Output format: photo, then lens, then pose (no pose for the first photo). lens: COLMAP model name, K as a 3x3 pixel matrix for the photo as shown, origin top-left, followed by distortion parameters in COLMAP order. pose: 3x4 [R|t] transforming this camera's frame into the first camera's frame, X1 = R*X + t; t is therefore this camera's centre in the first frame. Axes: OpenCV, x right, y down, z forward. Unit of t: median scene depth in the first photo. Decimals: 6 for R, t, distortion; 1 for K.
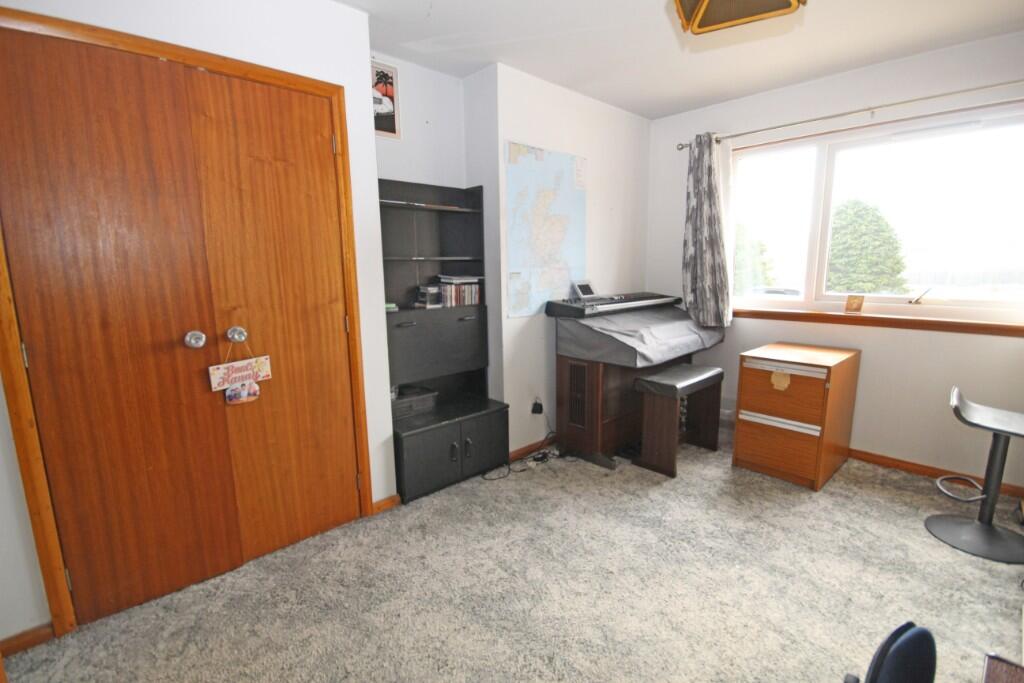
lens RADIAL K [[469.2, 0, 518.5], [0, 469.2, 347.1], [0, 0, 1]] dist [-0.003000, -0.002708]
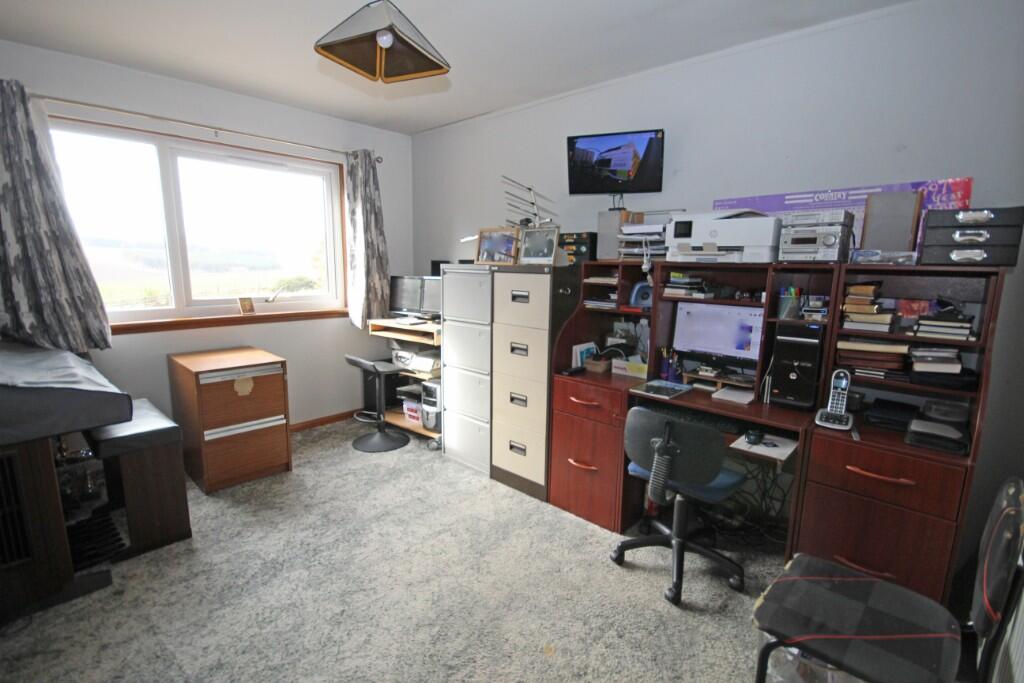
lens RADIAL K [[469.2, 0, 520.3], [0, 469.2, 345.4], [0, 0, 1]] dist [-0.003000, -0.002708]
pose [[-0.073875, -0.164024, 0.983686, -0.484162], [0.156170, 0.972309, 0.173855, -0.100089], [-0.984964, 0.166465, -0.046214, 0.455008]]
